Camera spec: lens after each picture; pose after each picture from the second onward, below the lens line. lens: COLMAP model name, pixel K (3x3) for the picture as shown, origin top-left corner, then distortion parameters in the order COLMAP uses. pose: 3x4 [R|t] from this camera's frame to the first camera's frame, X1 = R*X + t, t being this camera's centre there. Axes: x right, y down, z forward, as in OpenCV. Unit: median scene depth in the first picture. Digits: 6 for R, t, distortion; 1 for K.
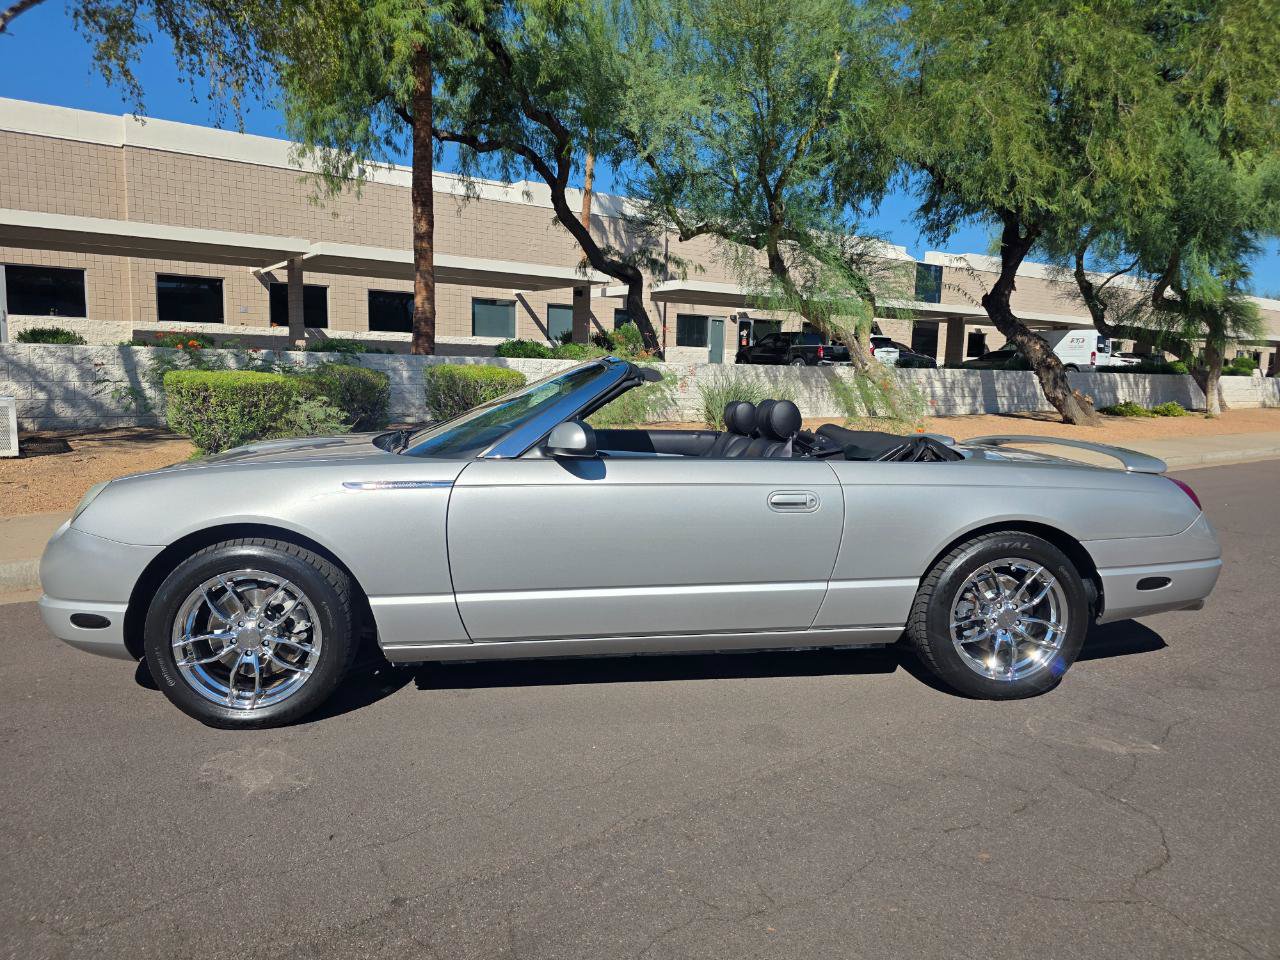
lens RADIAL K [[870.9, 0, 644.4], [0, 870.9, 492.0], [0, 0, 1]] dist [0.037058, -0.034663]
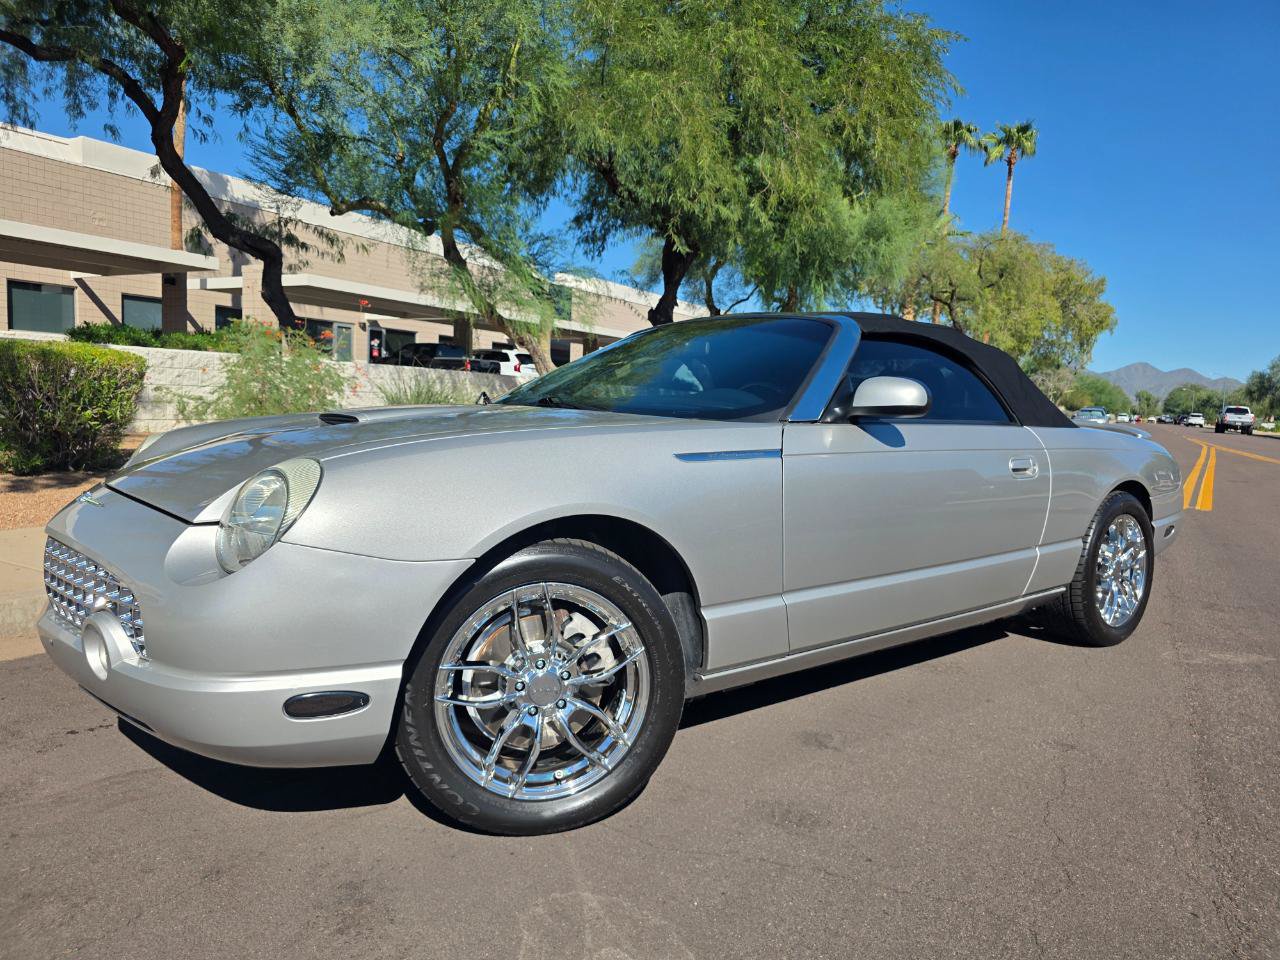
lens RADIAL K [[870.9, 0, 648.7], [0, 870.9, 496.3], [0, 0, 1]] dist [0.037058, -0.034663]
pose [[0.901536, -0.033149, 0.431433, -0.059141], [0.042937, 0.998994, -0.012966, 0.001813], [-0.430569, 0.030214, 0.902052, 0.136846]]
